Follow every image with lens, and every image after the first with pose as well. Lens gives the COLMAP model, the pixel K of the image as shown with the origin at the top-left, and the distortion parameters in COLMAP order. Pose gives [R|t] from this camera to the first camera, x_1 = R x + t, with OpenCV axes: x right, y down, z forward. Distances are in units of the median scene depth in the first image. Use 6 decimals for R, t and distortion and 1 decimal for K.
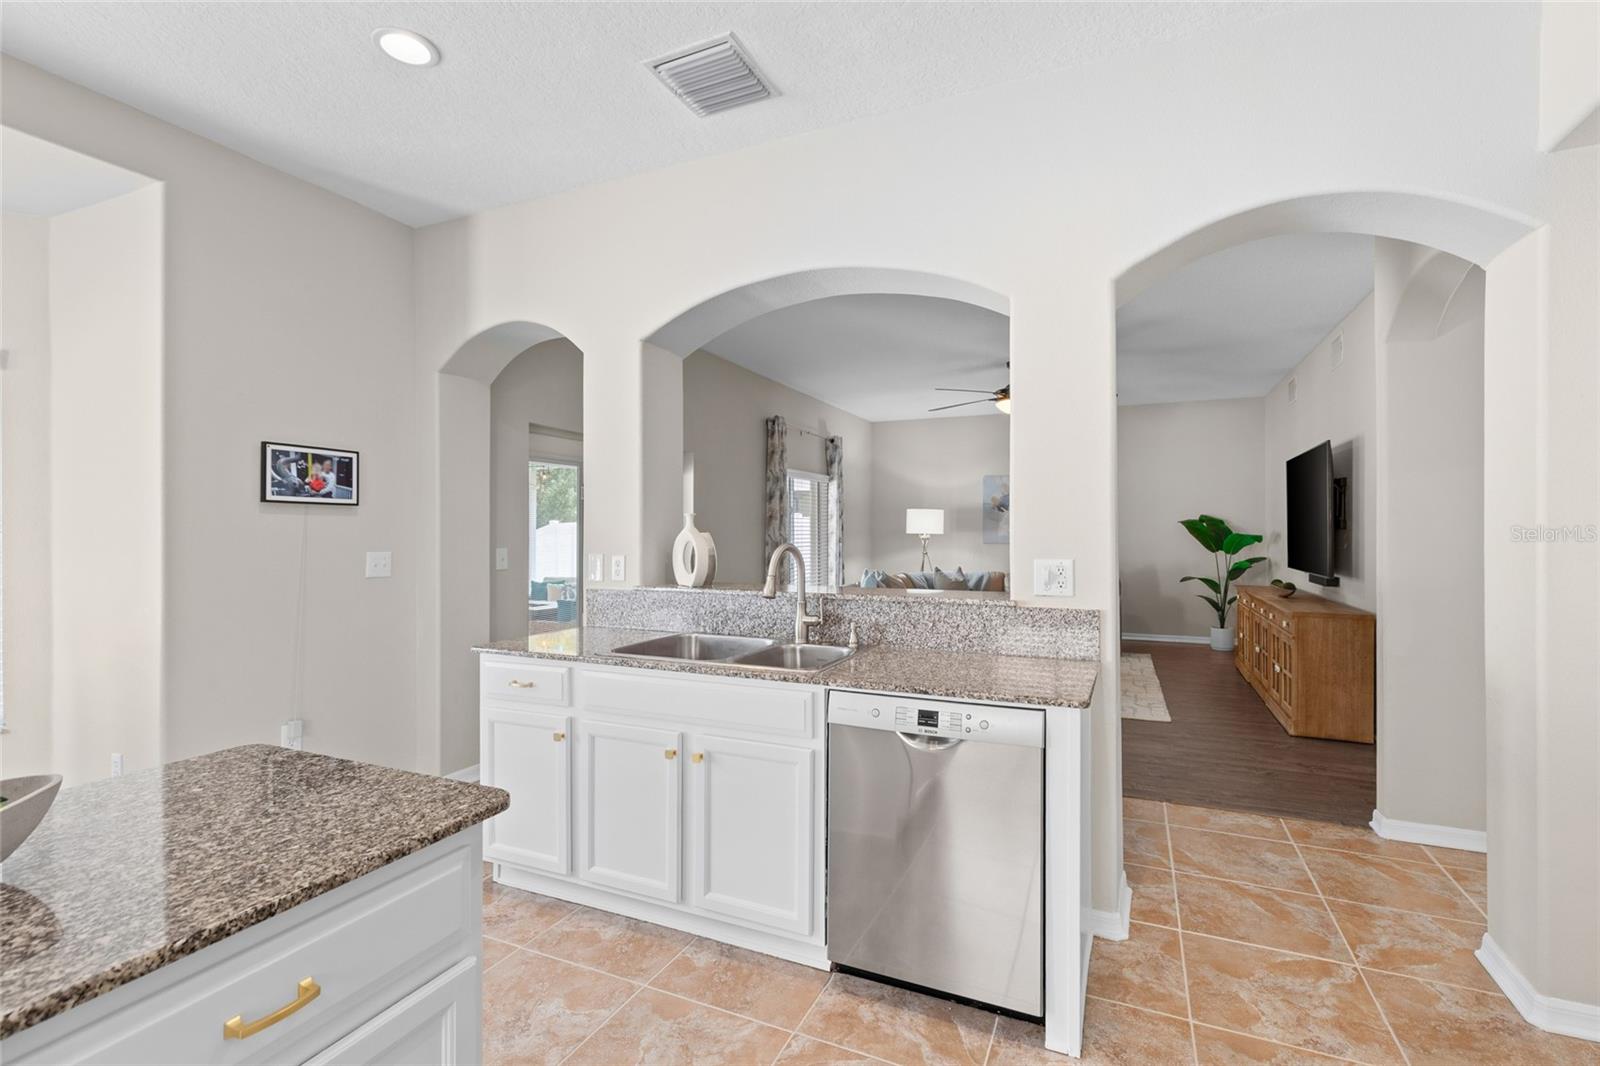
lens RADIAL K [[717.4, 0, 822.2], [0, 717.4, 530.6], [0, 0, 1]] dist [0.002424, 0.000226]
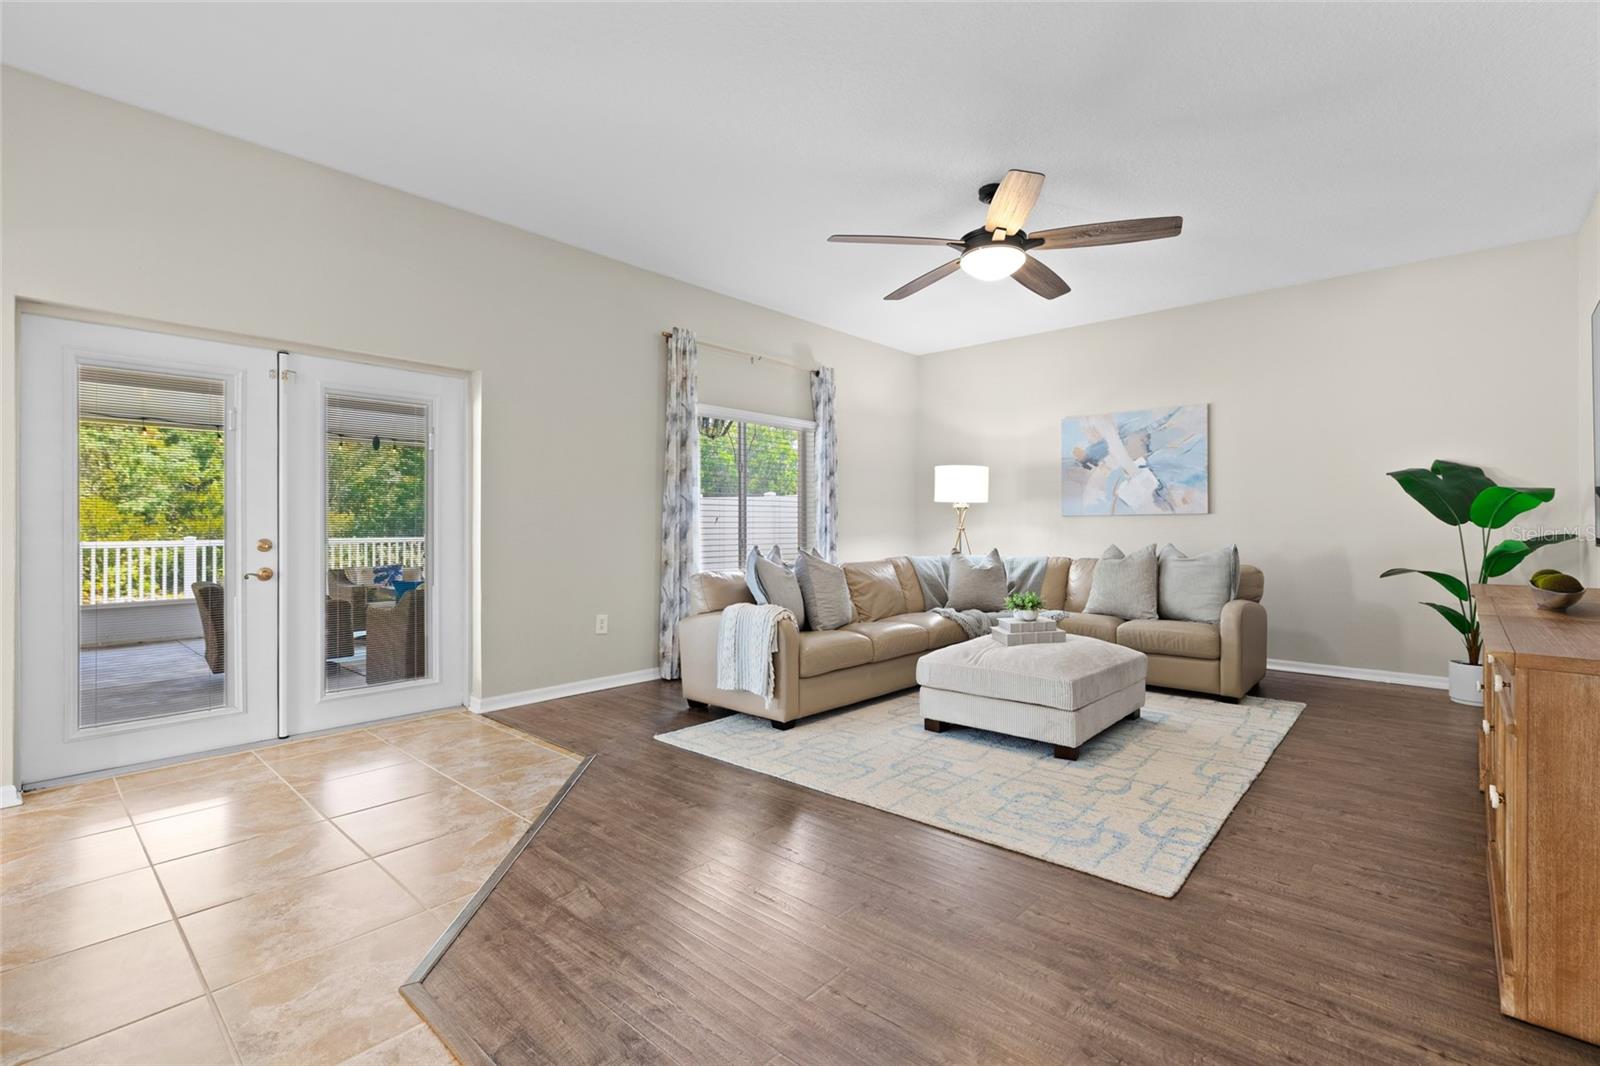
lens RADIAL K [[717.4, 0, 829.5], [0, 717.4, 517.4], [0, 0, 1]] dist [0.002424, 0.000226]
pose [[0.951306, -0.004004, -0.308222, 0.261079], [0.000792, 0.999944, -0.010546, 0.029649], [0.308247, 0.009788, 0.951256, 0.329891]]
